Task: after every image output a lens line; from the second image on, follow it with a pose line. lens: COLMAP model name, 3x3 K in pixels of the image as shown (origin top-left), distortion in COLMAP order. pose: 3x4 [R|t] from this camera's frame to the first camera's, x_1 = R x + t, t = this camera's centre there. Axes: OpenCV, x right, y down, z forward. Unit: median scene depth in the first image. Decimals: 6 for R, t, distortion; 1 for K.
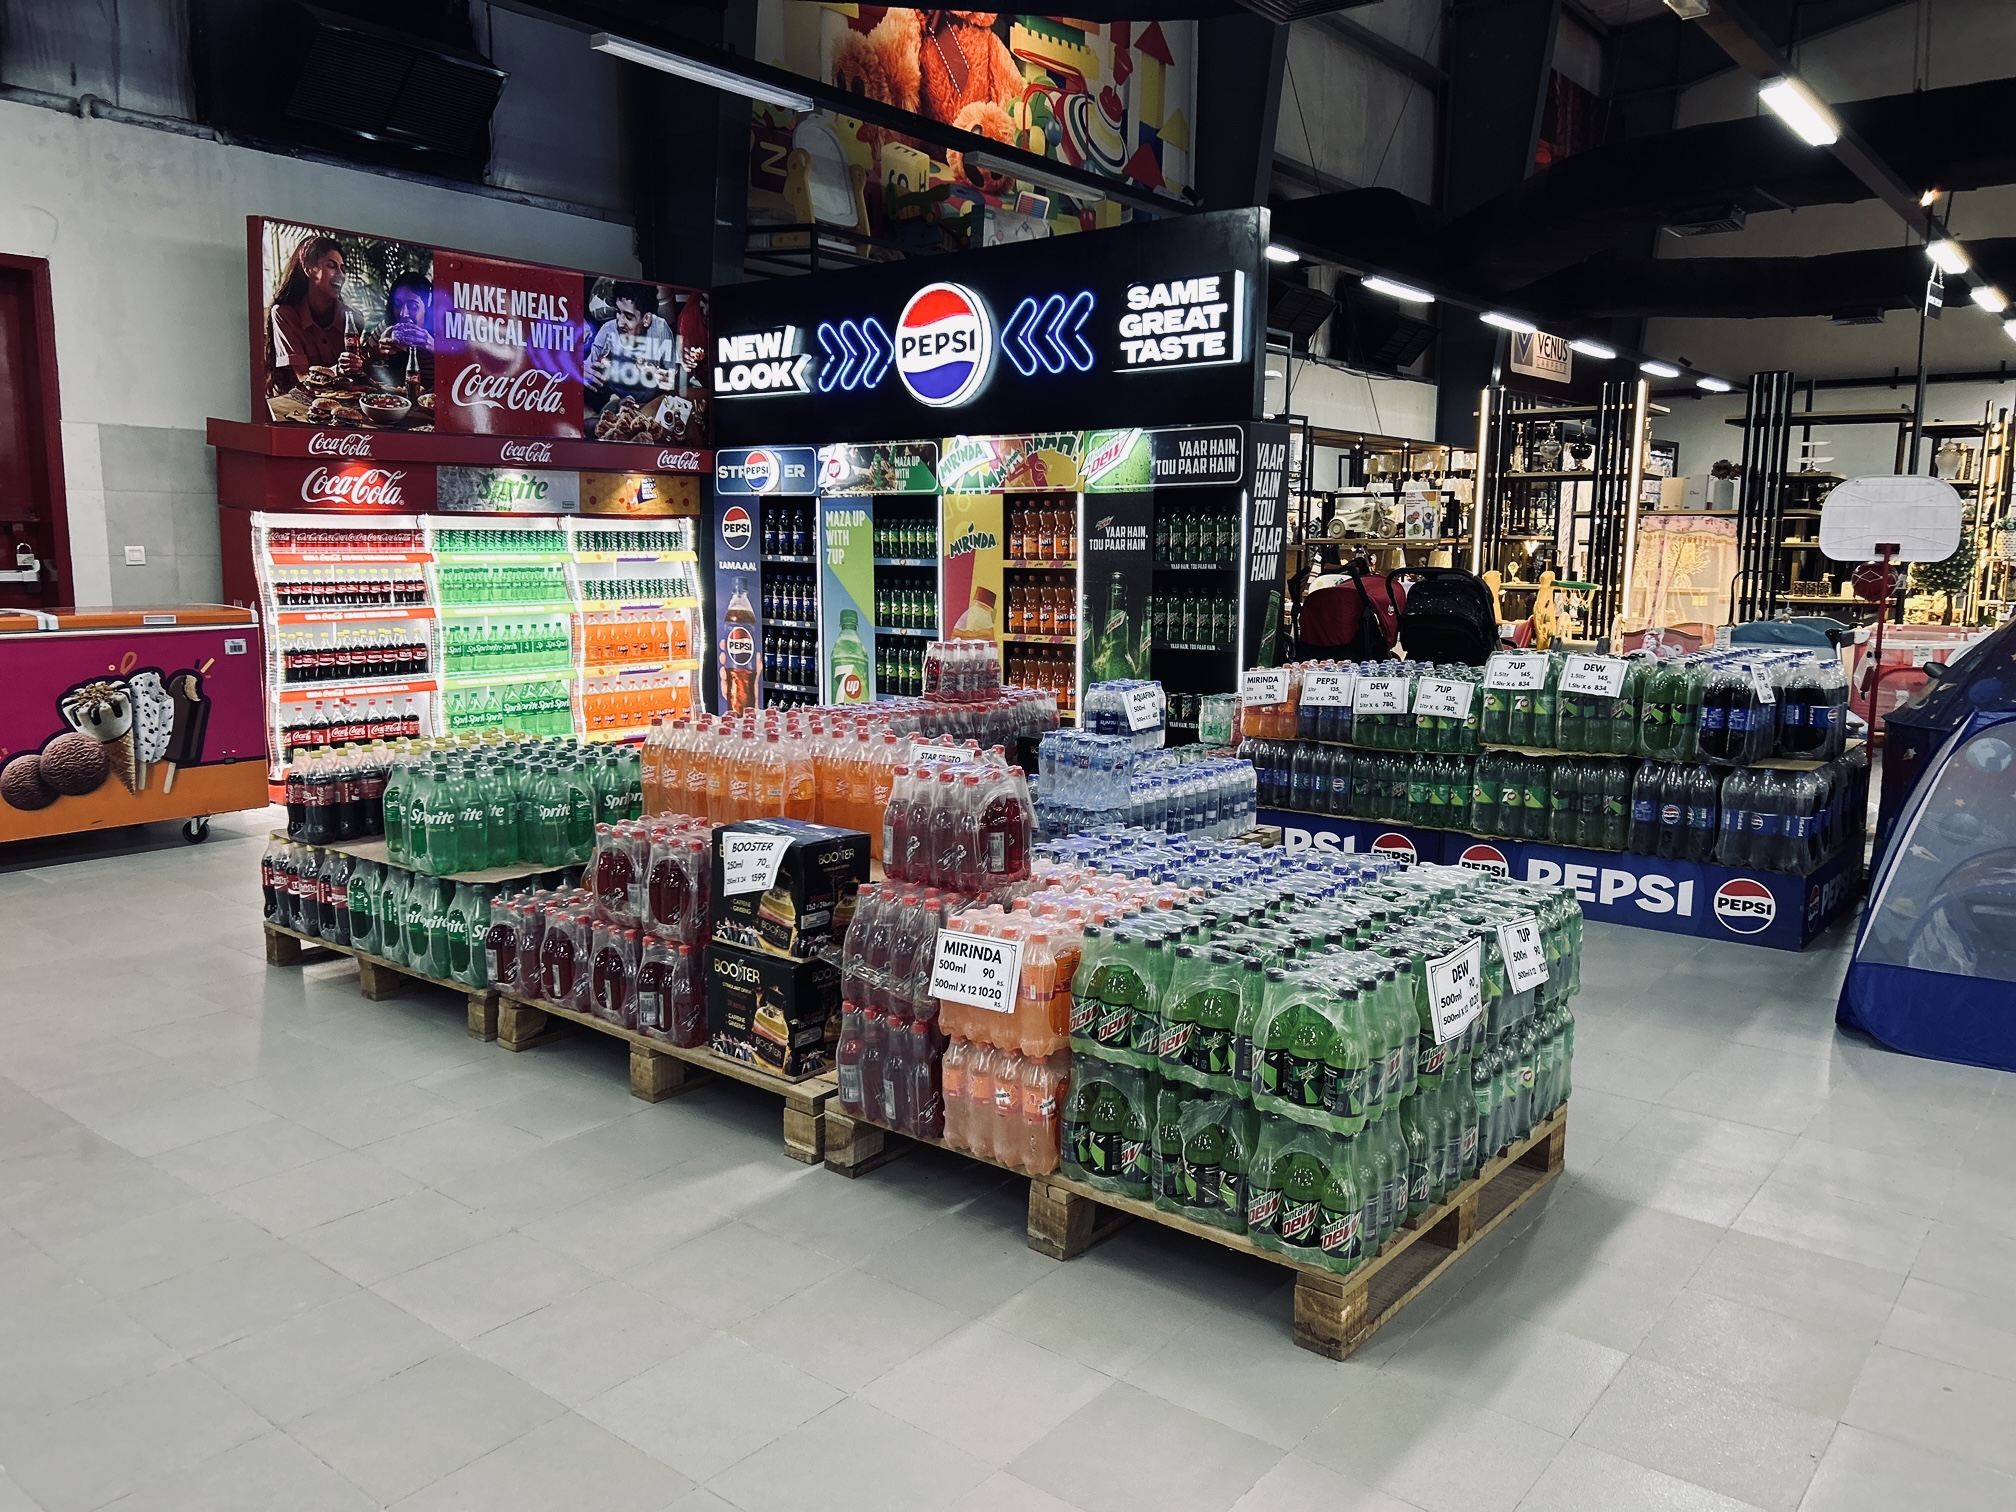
lens RADIAL K [[1511.4, 0, 1002.8], [0, 1511.4, 771.6], [0, 0, 1]] dist [0.127747, -0.260213]
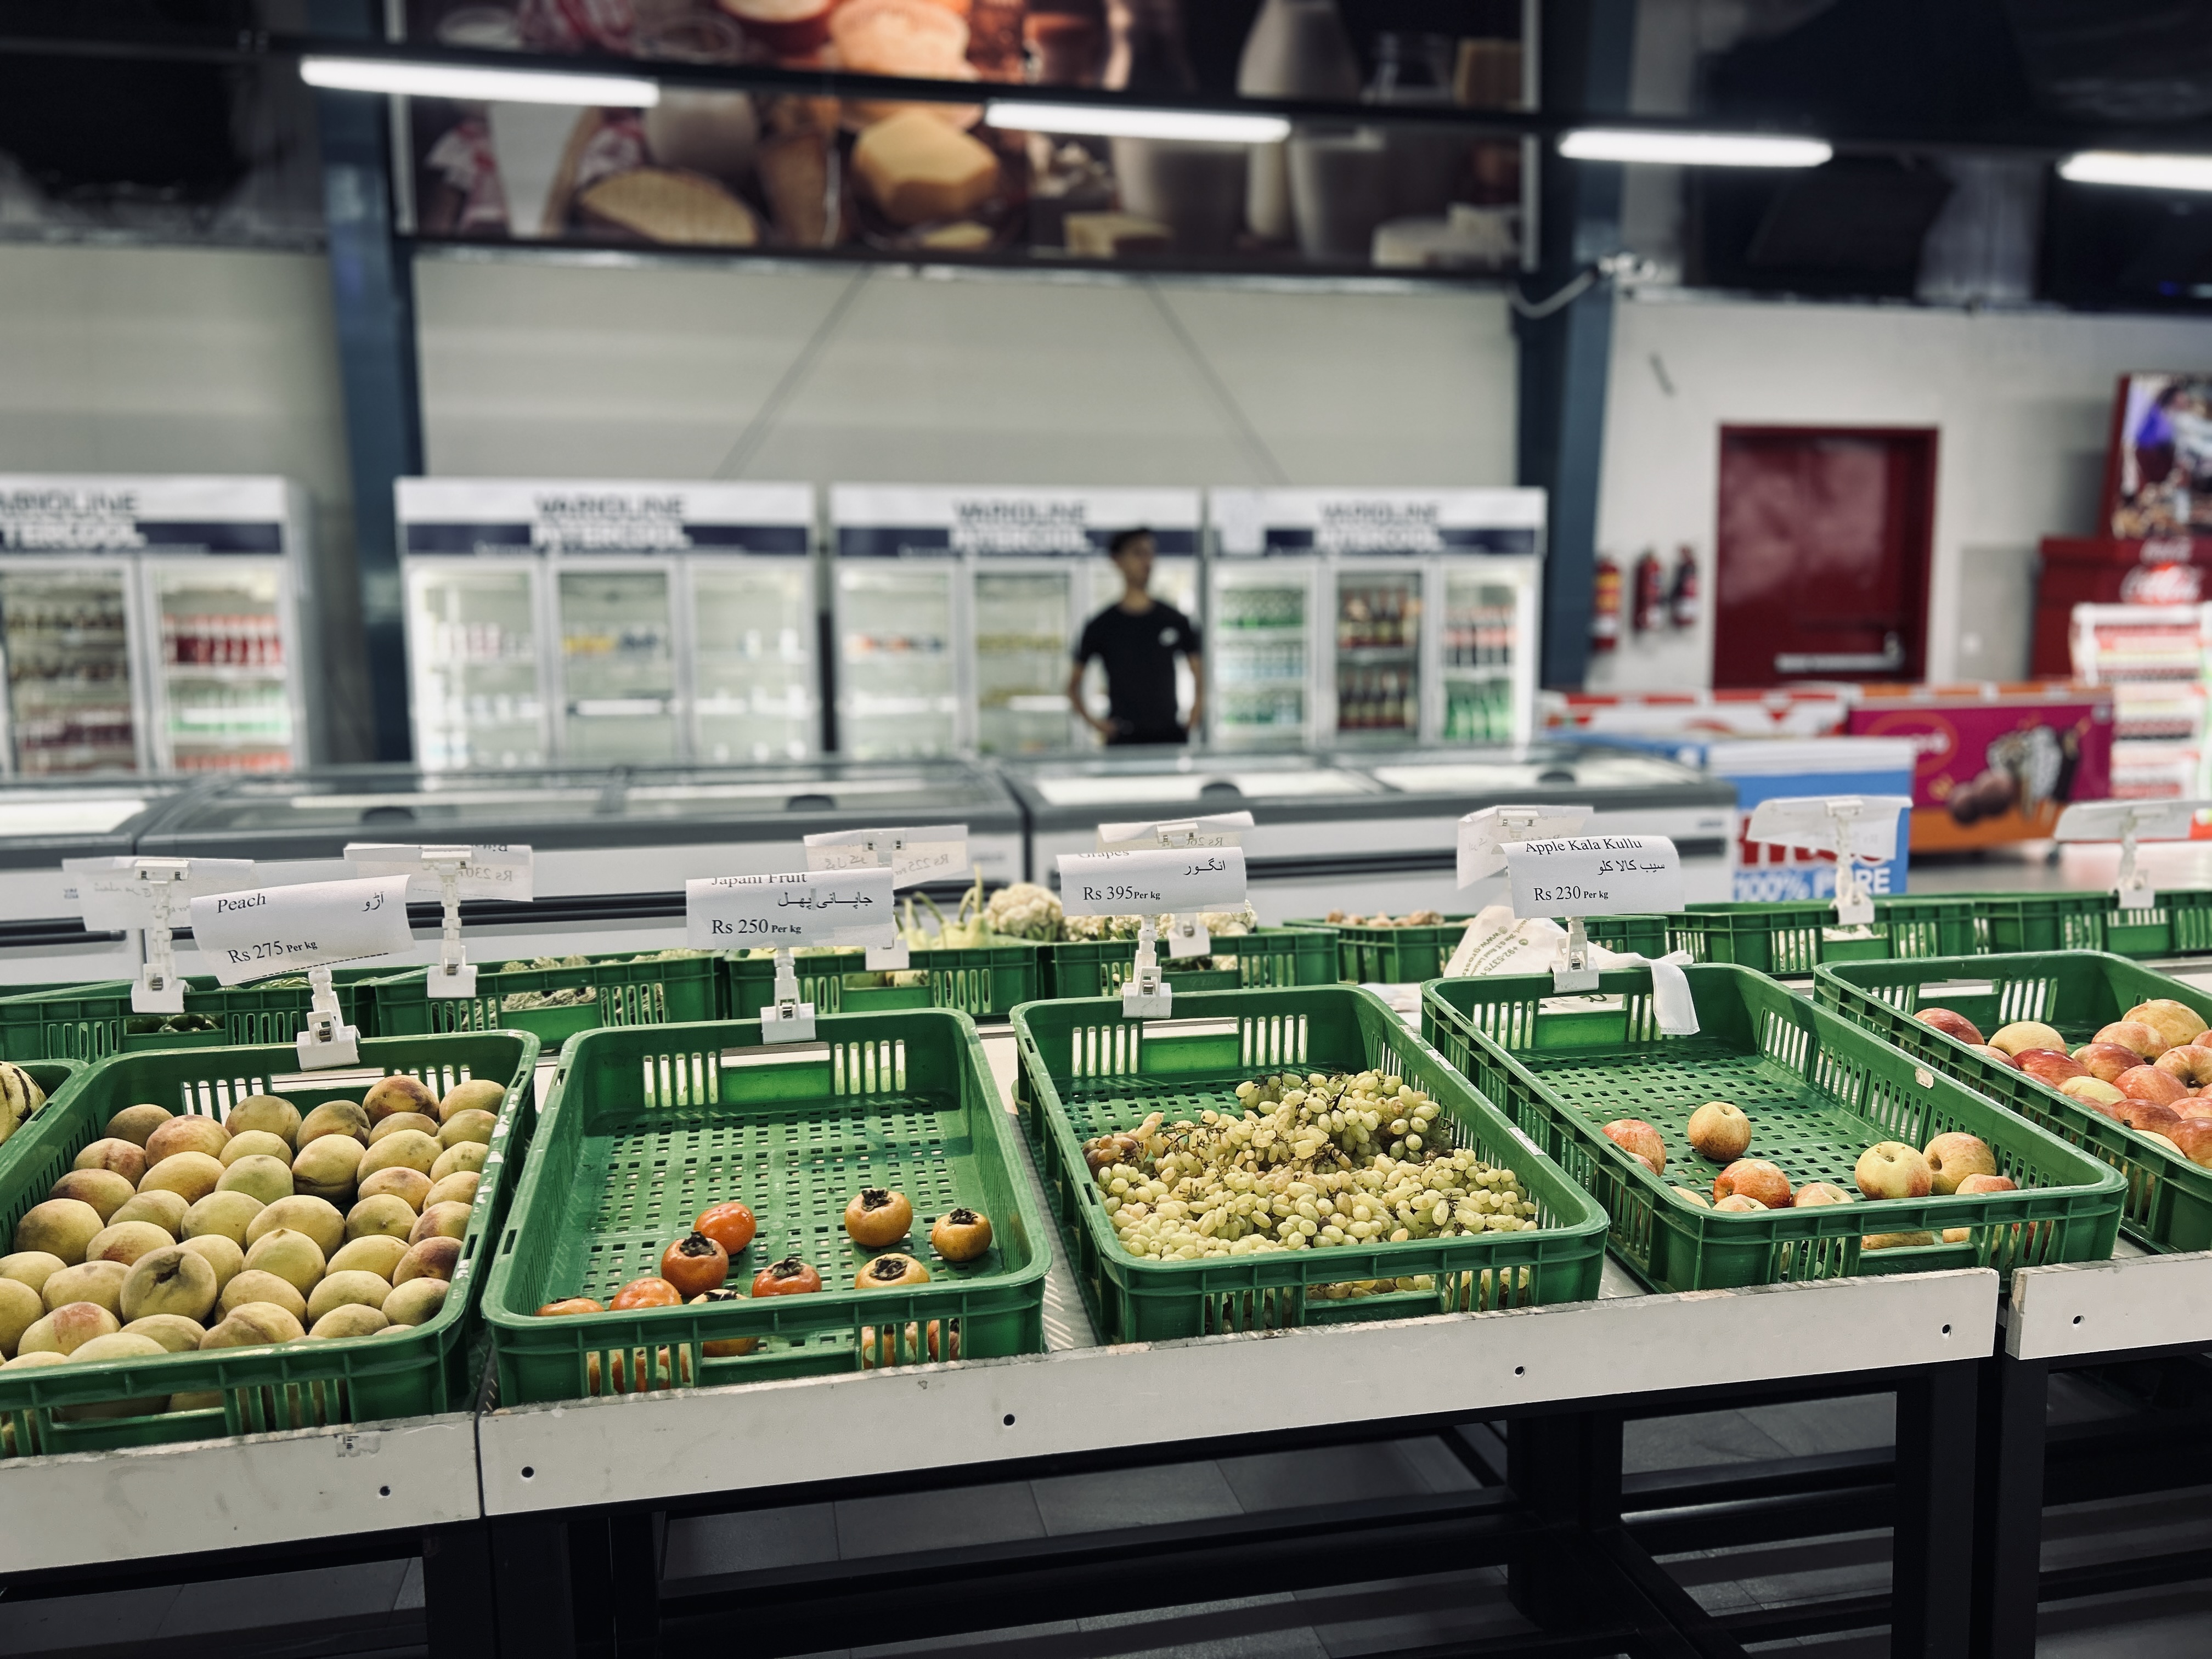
lens RADIAL K [[1662.1, 0, 1102.4], [0, 1662.1, 850.3], [0, 0, 1]] dist [0.059848, -0.074225]
pose [[0.768037, 0.063408, -0.637259, -0.218018], [-0.078746, 0.996885, 0.004285, 0.085936], [0.635546, 0.046891, 0.770638, -0.563234]]
